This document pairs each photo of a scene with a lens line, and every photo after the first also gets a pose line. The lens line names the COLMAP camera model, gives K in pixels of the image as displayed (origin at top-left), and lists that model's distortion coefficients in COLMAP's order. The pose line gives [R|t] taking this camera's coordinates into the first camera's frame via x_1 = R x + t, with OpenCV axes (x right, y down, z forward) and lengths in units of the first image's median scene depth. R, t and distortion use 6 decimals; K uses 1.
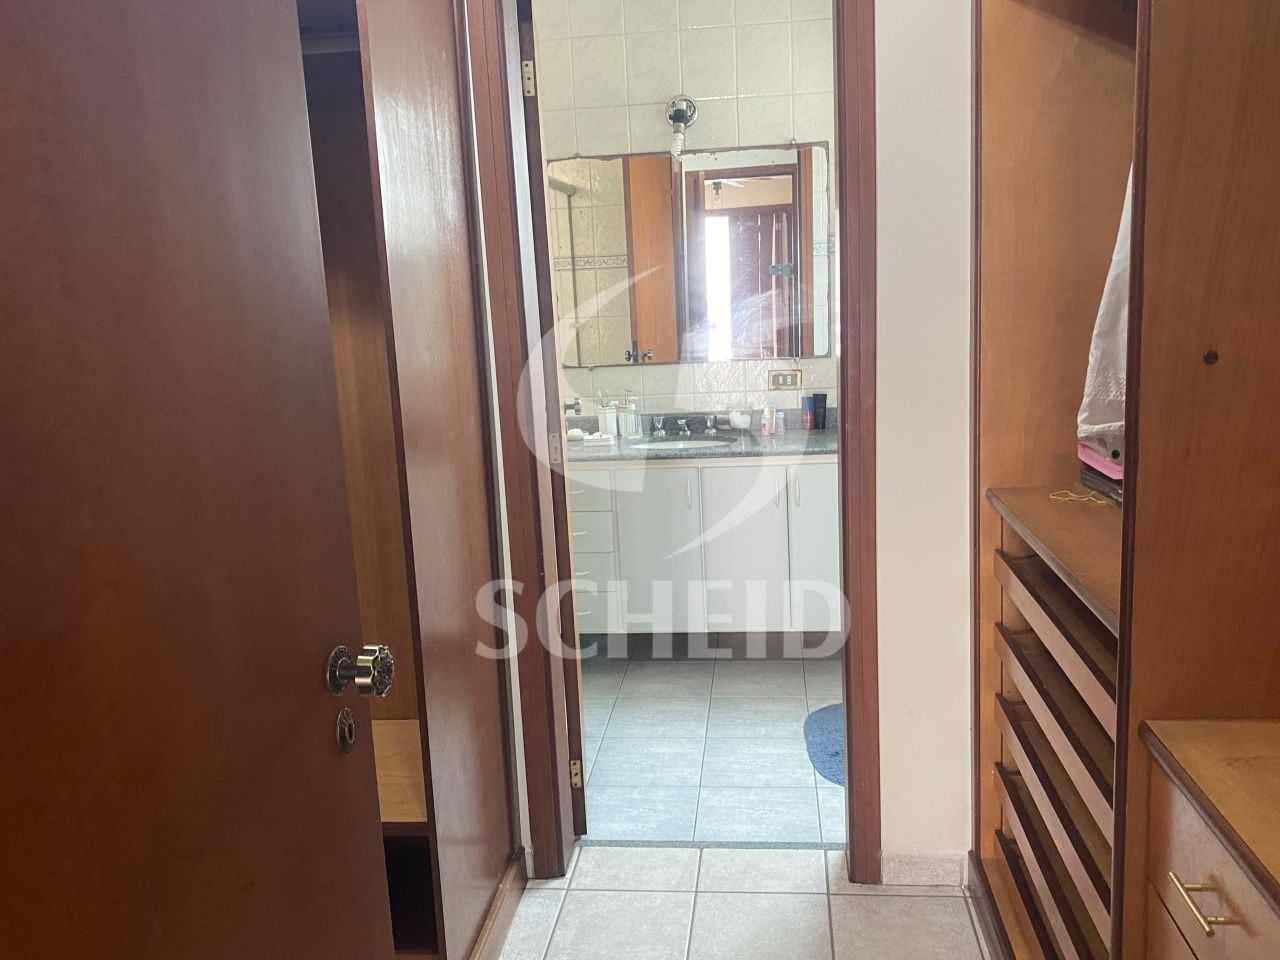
lens RADIAL K [[1091.0, 0, 640.0], [0, 1091.0, 480.0], [0, 0, 1]] dist [-0.000578, 0.000052]
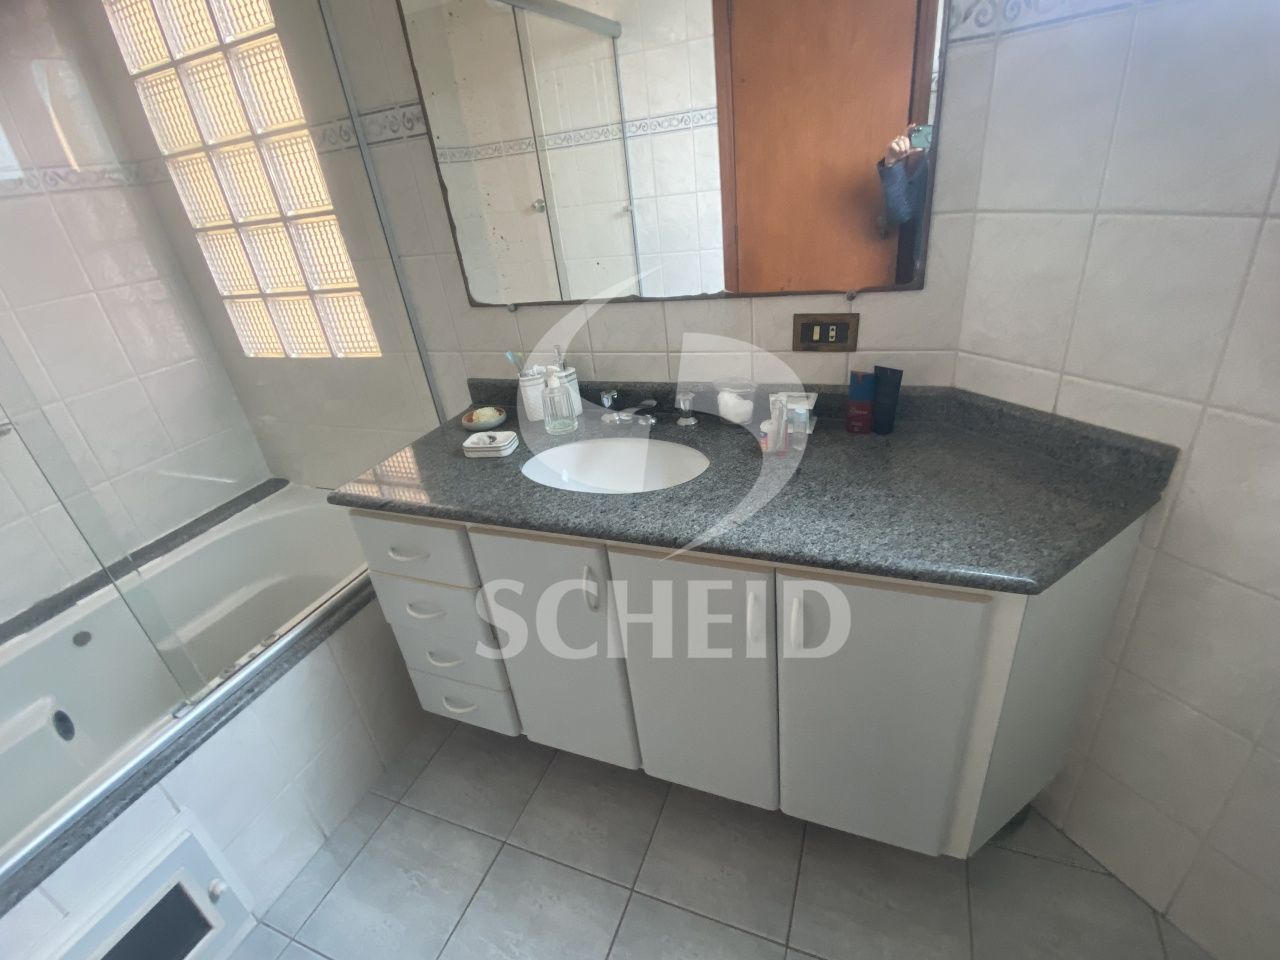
lens RADIAL K [[585.2, 0, 640.0], [0, 585.2, 480.0], [0, 0, 1]] dist [-0.000333, -0.000083]
pose [[0.964799, 0.071587, -0.253057, 0.123181], [0.013022, 0.948055, 0.317841, -0.116019], [0.262665, -0.309948, 0.913750, 0.686928]]
